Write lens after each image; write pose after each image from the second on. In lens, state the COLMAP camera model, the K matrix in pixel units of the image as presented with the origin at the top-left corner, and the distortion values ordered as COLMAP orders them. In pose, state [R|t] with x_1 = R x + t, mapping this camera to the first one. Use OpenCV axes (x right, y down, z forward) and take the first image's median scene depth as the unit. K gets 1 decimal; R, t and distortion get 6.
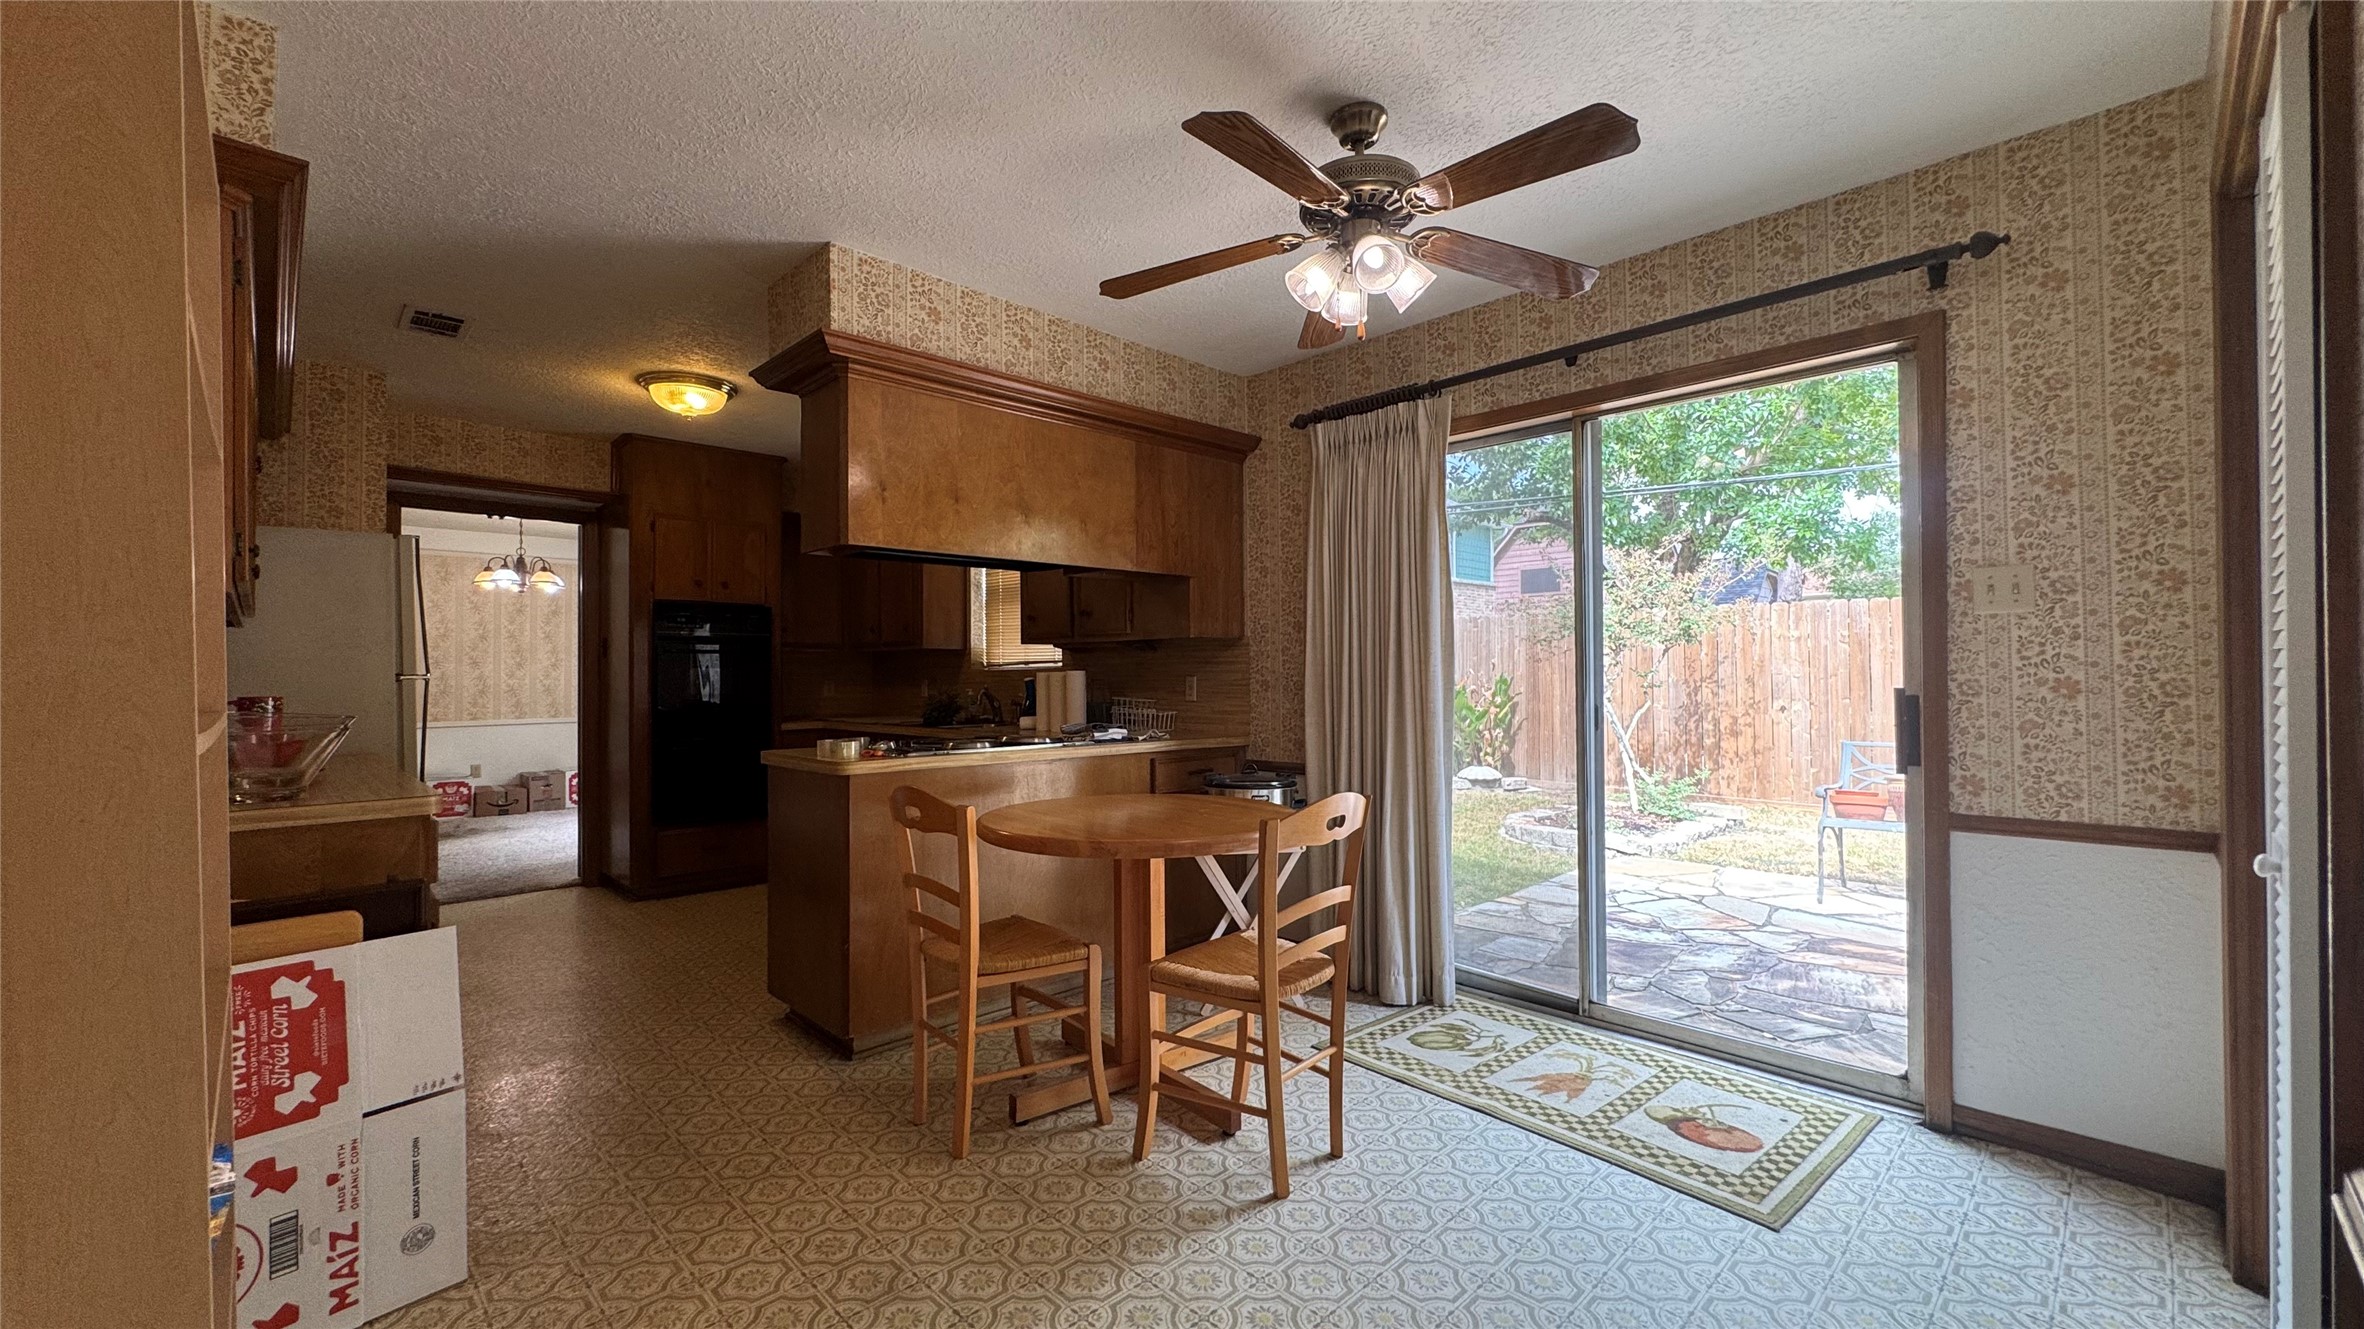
lens RADIAL K [[944.5, 0, 1187.9], [0, 944.5, 663.4], [0, 0, 1]] dist [-0.002700, 0.000277]
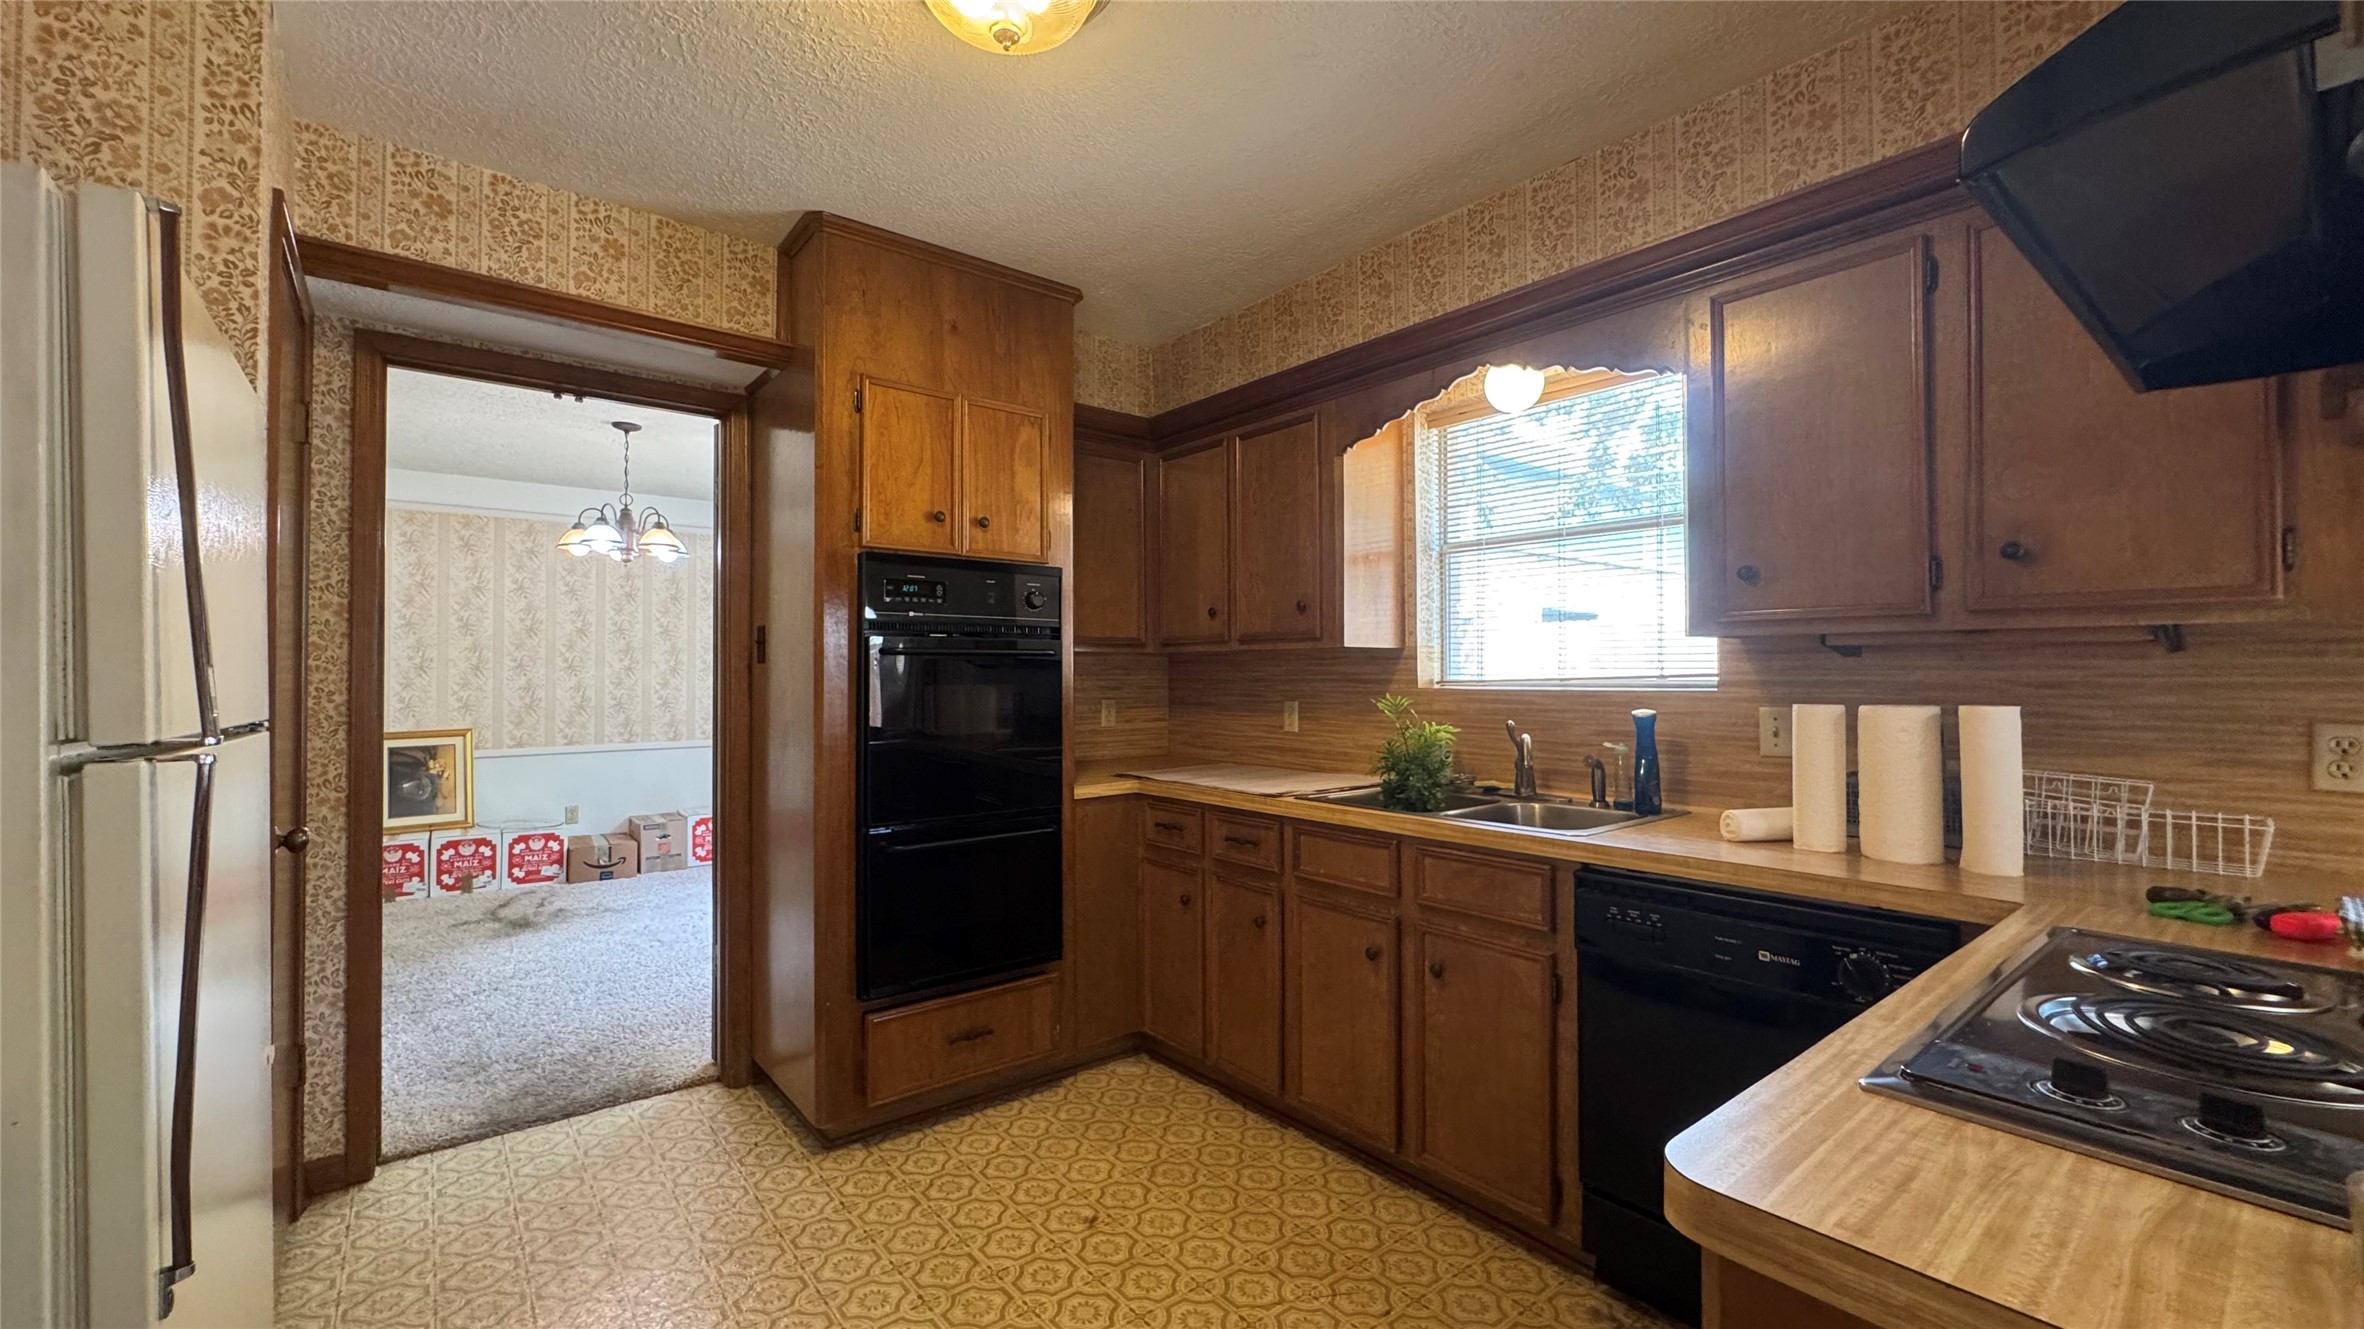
lens RADIAL K [[944.5, 0, 1177.1], [0, 944.5, 663.1], [0, 0, 1]] dist [-0.002700, 0.000277]
pose [[0.994881, 0.002270, -0.101023, -0.267413], [-0.002278, 0.999997, 0.000039, -0.005649], [0.101023, 0.000191, 0.994884, 0.398266]]
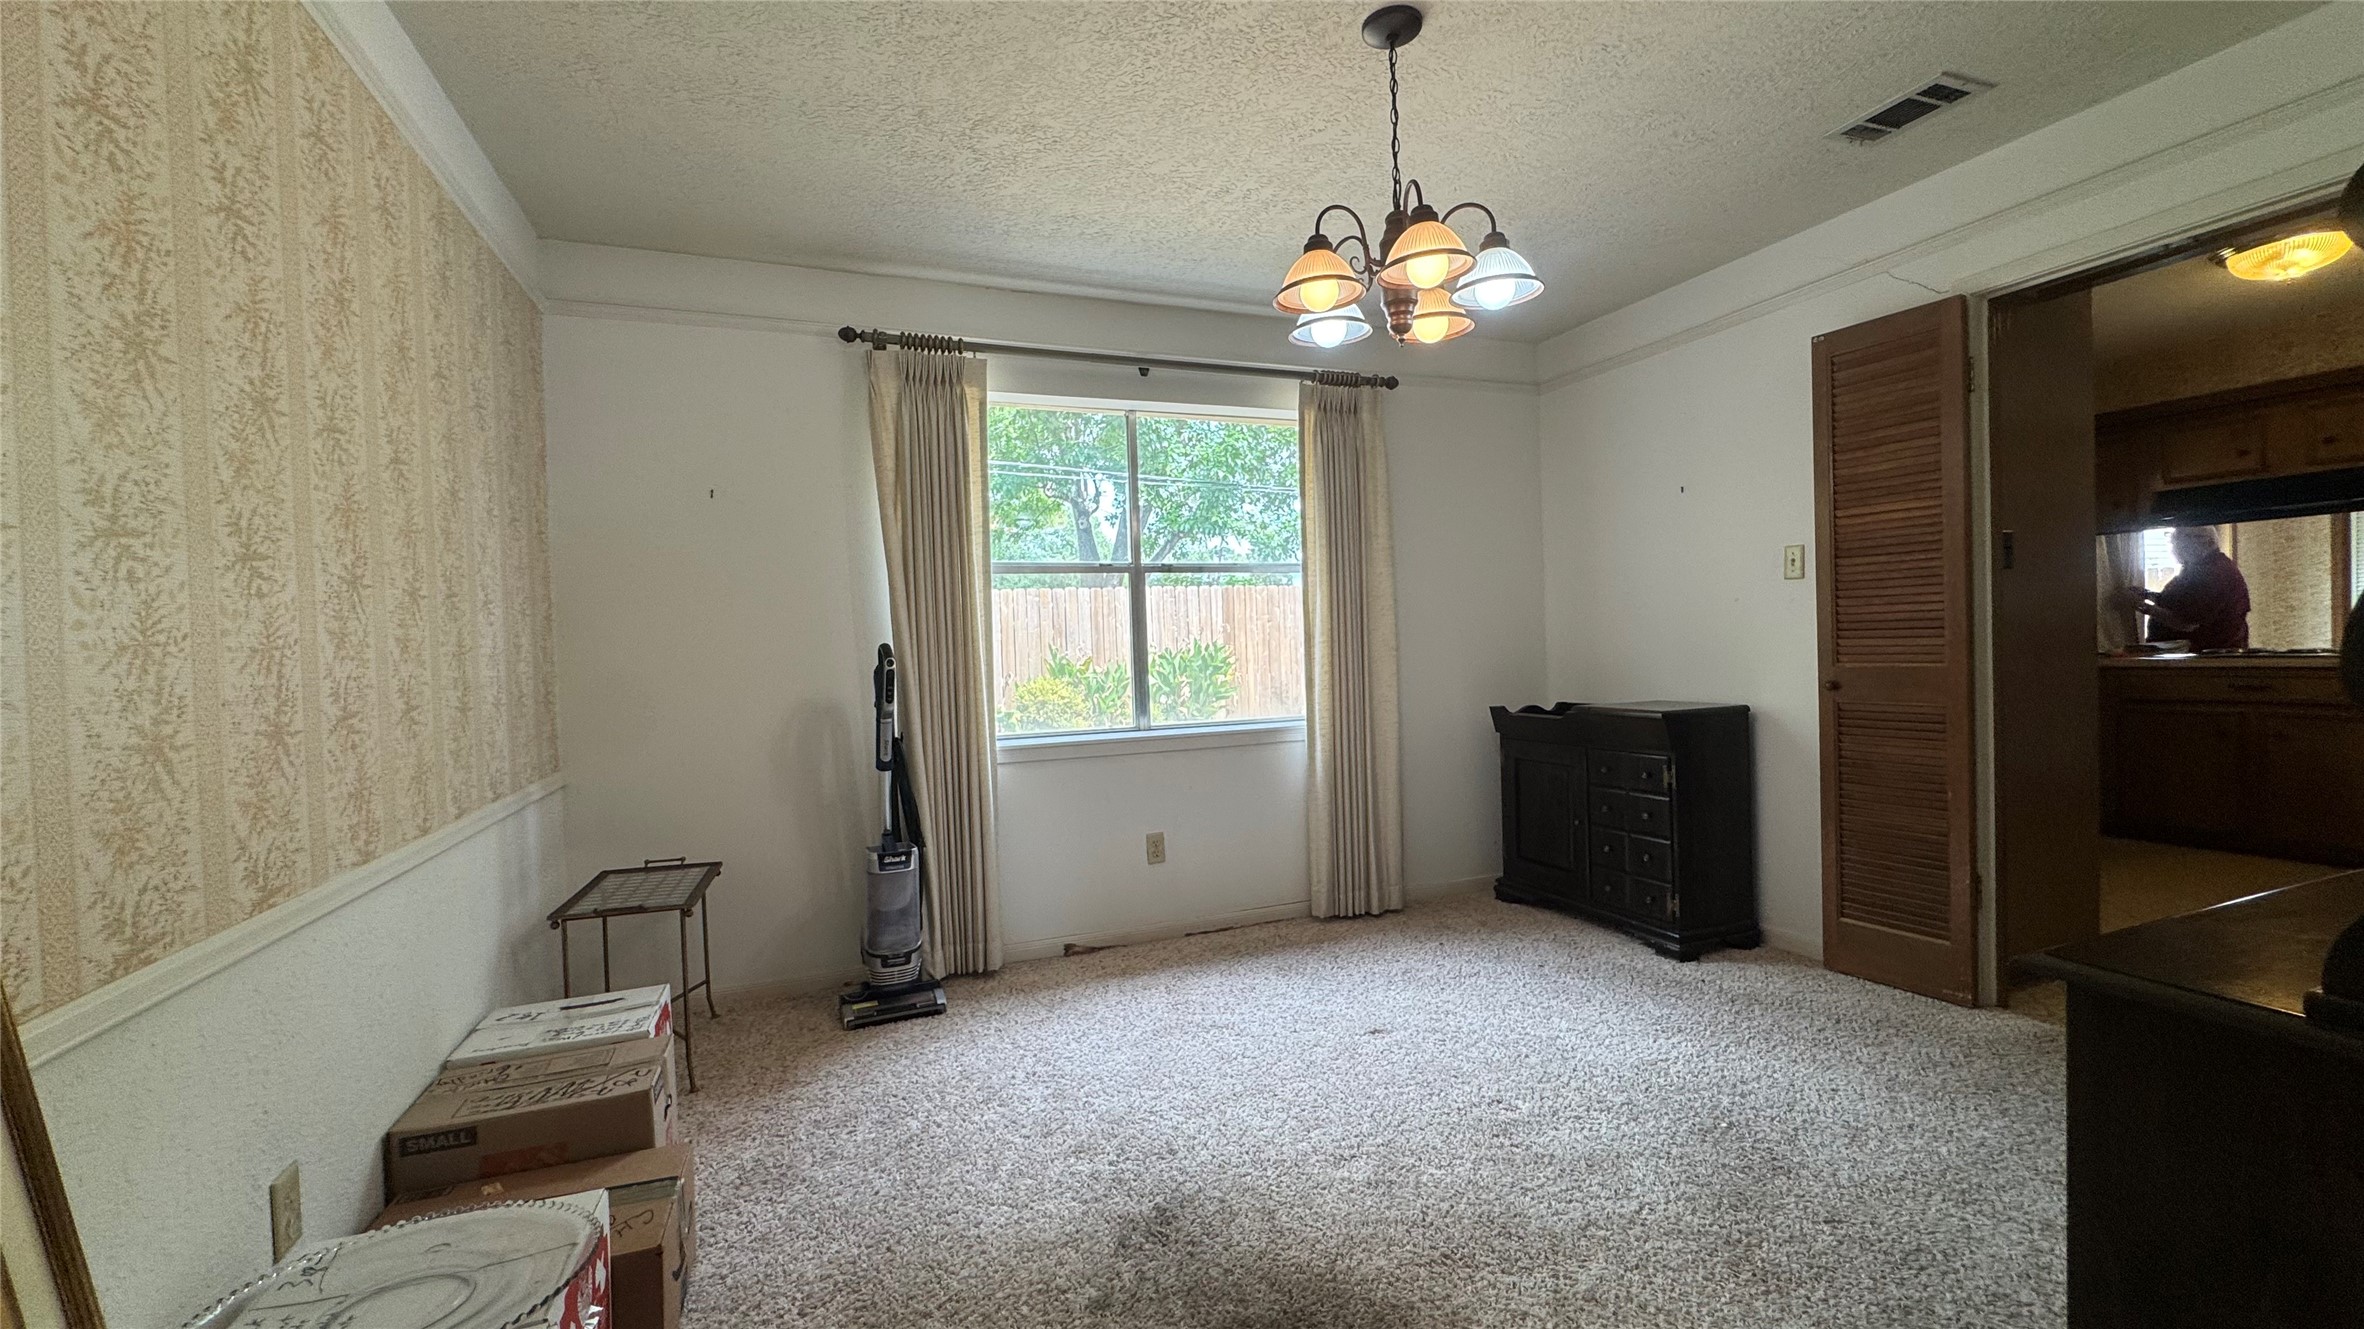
lens RADIAL K [[944.5, 0, 1182.2], [0, 944.5, 661.7], [0, 0, 1]] dist [-0.002700, 0.000277]
pose [[0.399789, -0.024867, 0.916270, -1.045791], [0.021180, 0.999616, 0.017888, 0.022428], [-0.916362, 0.012256, 0.400162, 0.980812]]
